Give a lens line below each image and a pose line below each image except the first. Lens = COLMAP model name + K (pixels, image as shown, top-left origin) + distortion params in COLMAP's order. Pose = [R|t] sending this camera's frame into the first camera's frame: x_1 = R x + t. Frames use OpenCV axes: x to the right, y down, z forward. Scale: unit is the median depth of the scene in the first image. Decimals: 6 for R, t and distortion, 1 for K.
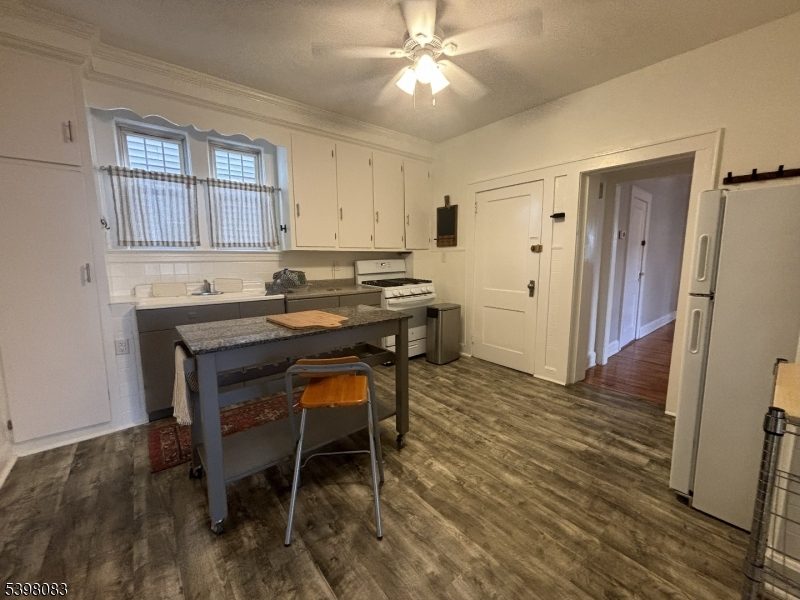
lens RADIAL K [[321.9, 0, 392.6], [0, 321.9, 298.3], [0, 0, 1]] dist [0.008122, -0.001018]
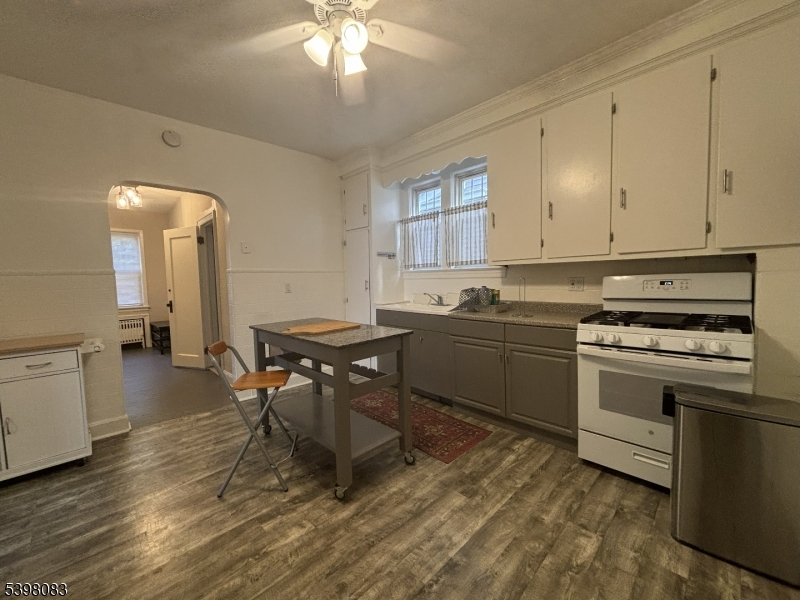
lens RADIAL K [[321.9, 0, 403.9], [0, 321.9, 304.3], [0, 0, 1]] dist [0.008122, -0.001018]
pose [[0.094841, 0.081204, -0.992175, 0.593156], [-0.106746, 0.991751, 0.070966, -0.086152], [0.989753, 0.099180, 0.102726, 0.725075]]
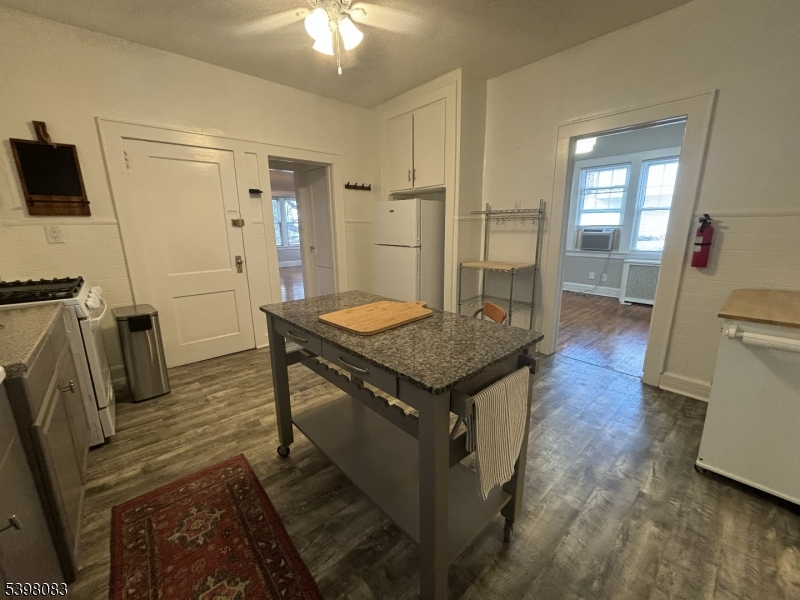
lens RADIAL K [[321.9, 0, 405.8], [0, 321.9, 295.7], [0, 0, 1]] dist [0.008122, -0.001018]
pose [[-0.056942, -0.209333, 0.976185, -0.621069], [0.142255, 0.966094, 0.215467, -0.083668], [-0.988191, 0.151136, -0.025232, 0.588459]]
